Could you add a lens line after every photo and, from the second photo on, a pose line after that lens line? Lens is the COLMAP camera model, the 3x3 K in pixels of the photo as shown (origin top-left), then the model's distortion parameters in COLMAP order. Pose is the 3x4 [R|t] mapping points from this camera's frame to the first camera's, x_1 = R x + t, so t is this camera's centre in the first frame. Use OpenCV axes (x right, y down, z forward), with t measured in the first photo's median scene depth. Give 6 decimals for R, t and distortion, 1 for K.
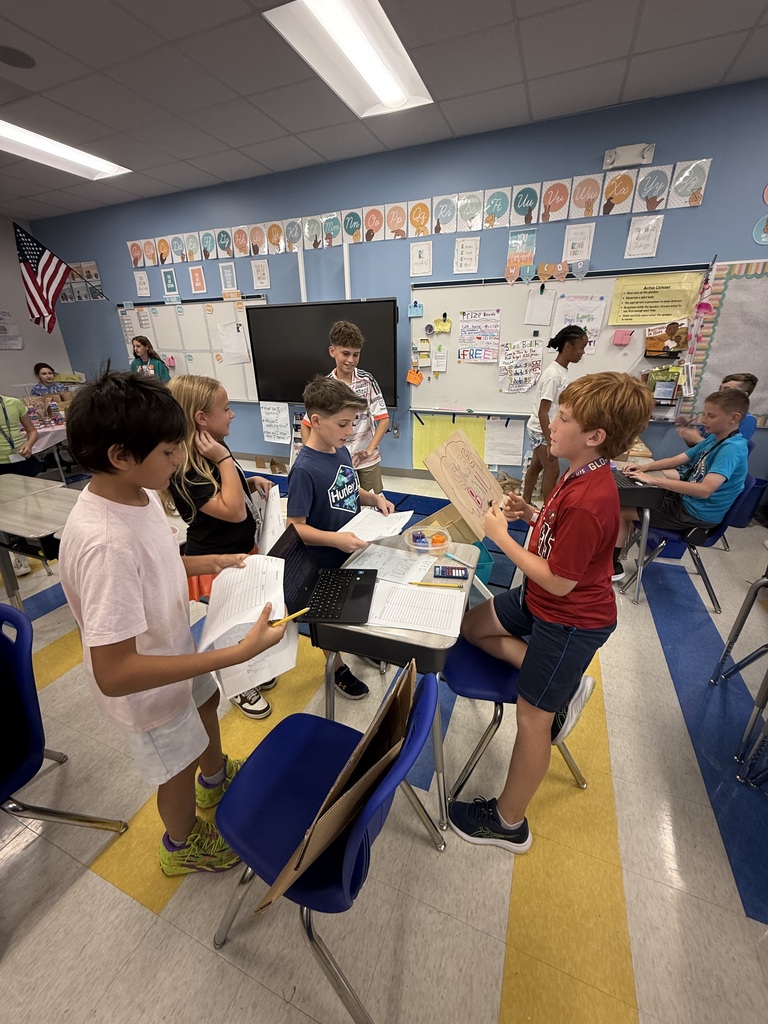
lens RADIAL K [[406.8, 0, 388.1], [0, 406.8, 510.8], [0, 0, 1]] dist [-0.006806, -0.000795]
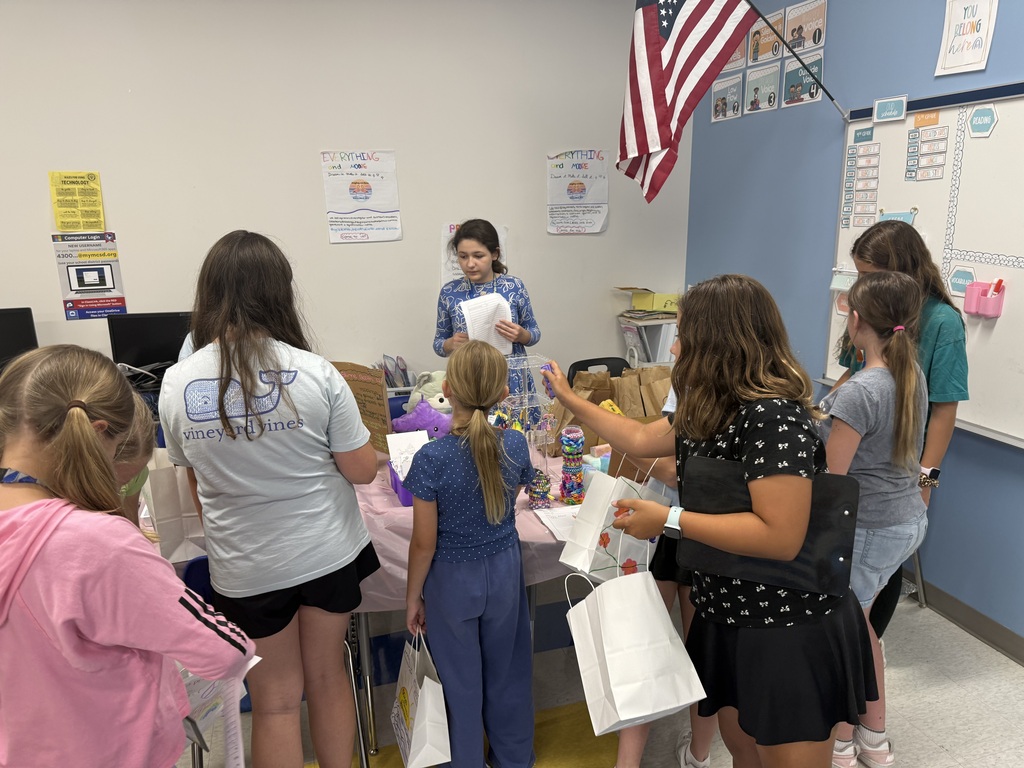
lens RADIAL K [[721.0, 0, 510.8], [0, 721.0, 391.3], [0, 0, 1]] dist [-0.004006, -0.006900]
pose [[0.621675, 0.197139, -0.758061, -0.437272], [-0.296157, 0.955123, 0.005512, -0.266874], [0.725128, 0.221079, 0.652161, 0.581015]]
